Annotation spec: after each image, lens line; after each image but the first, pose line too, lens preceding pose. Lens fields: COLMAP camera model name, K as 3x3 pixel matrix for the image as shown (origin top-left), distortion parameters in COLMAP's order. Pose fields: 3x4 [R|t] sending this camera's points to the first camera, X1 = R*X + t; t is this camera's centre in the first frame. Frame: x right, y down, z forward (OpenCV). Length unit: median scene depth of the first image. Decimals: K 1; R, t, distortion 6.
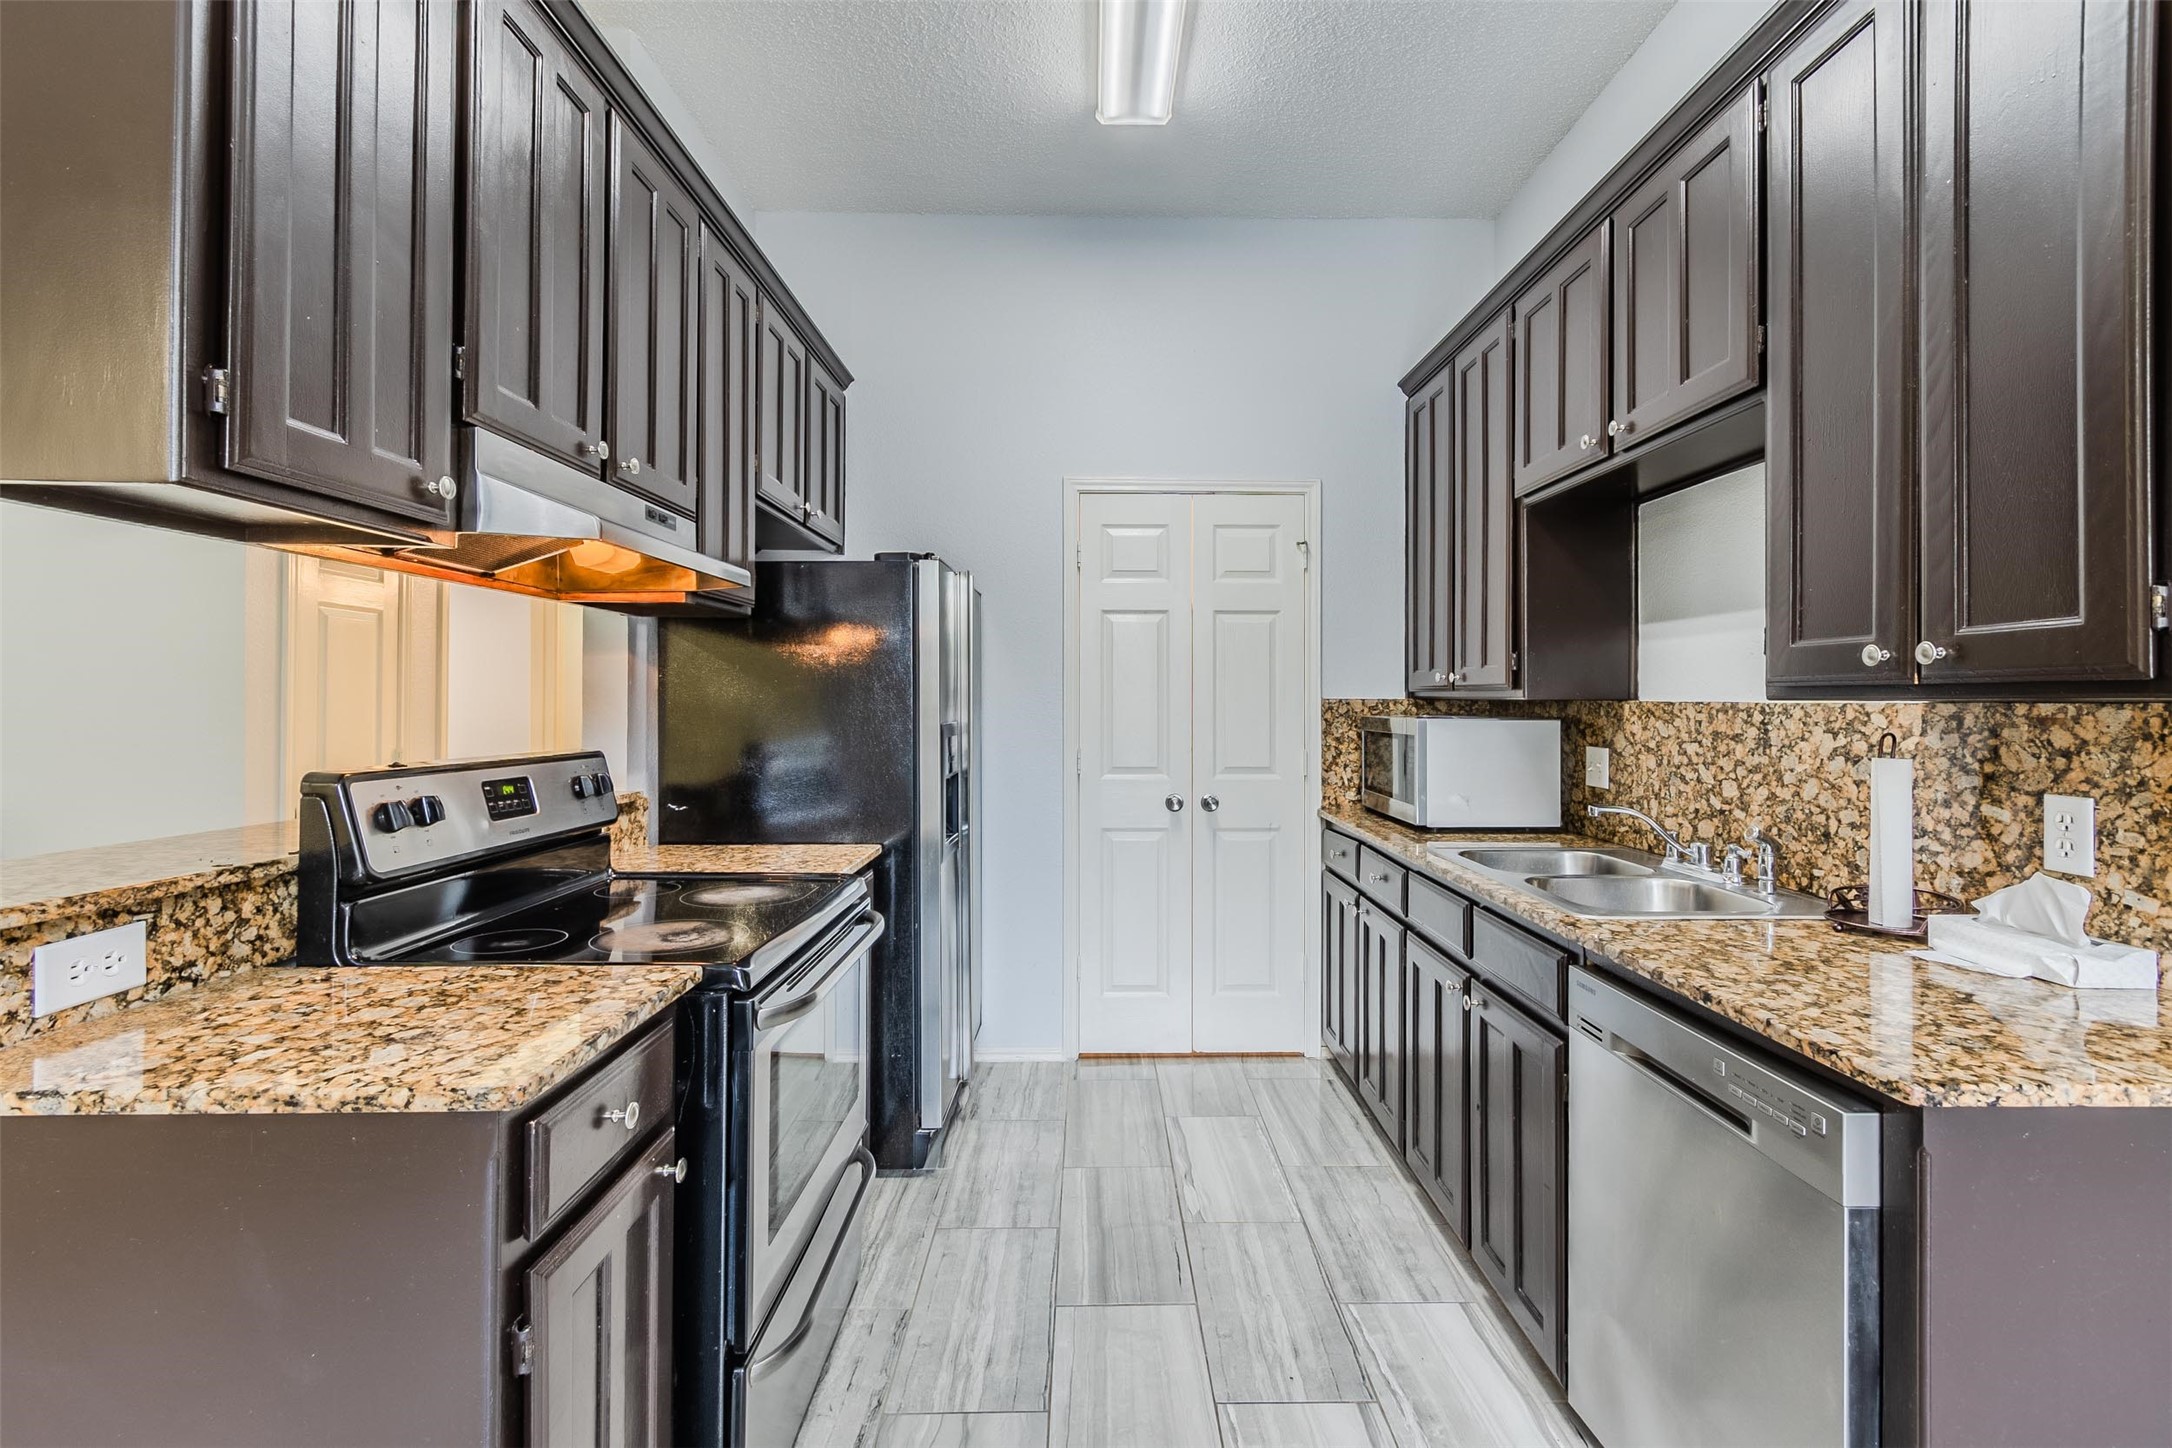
lens RADIAL K [[947.3, 0, 1111.1], [0, 947.3, 695.5], [0, 0, 1]] dist [0.002427, -0.000031]
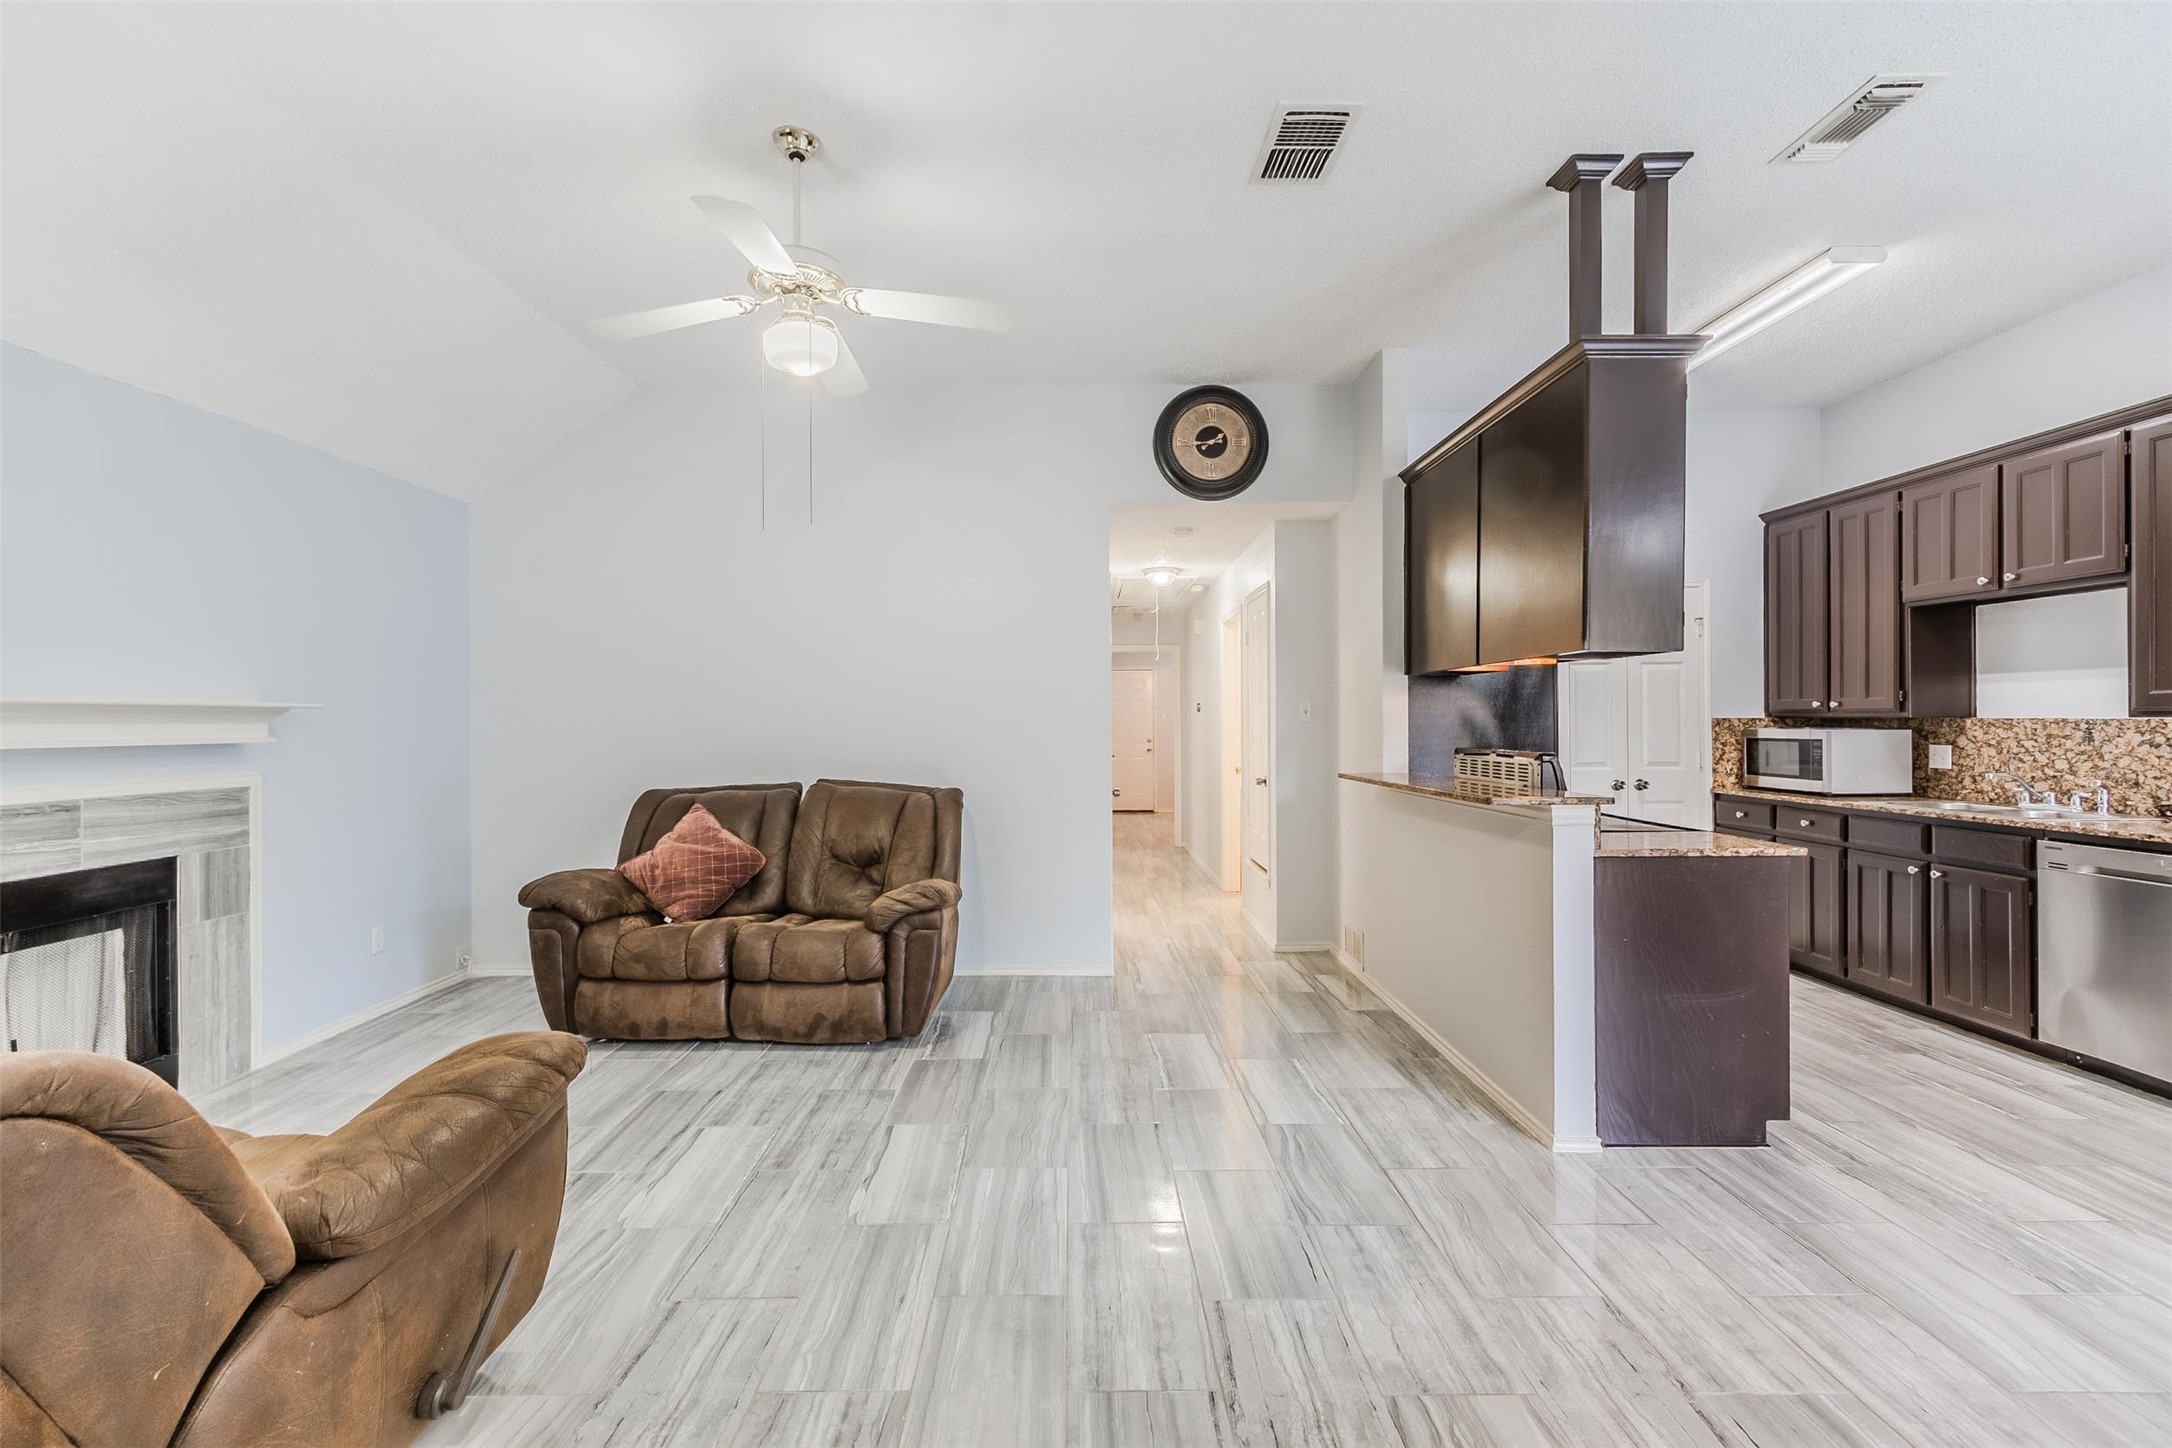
lens RADIAL K [[939.4, 0, 1075.8], [0, 939.4, 718.9], [0, 0, 1]] dist [0.001076, 0.000594]
pose [[0.999827, -0.008307, -0.016662, -1.365621], [0.008376, 0.999957, 0.004068, -0.016625], [0.016627, -0.004207, 0.999853, -0.967485]]
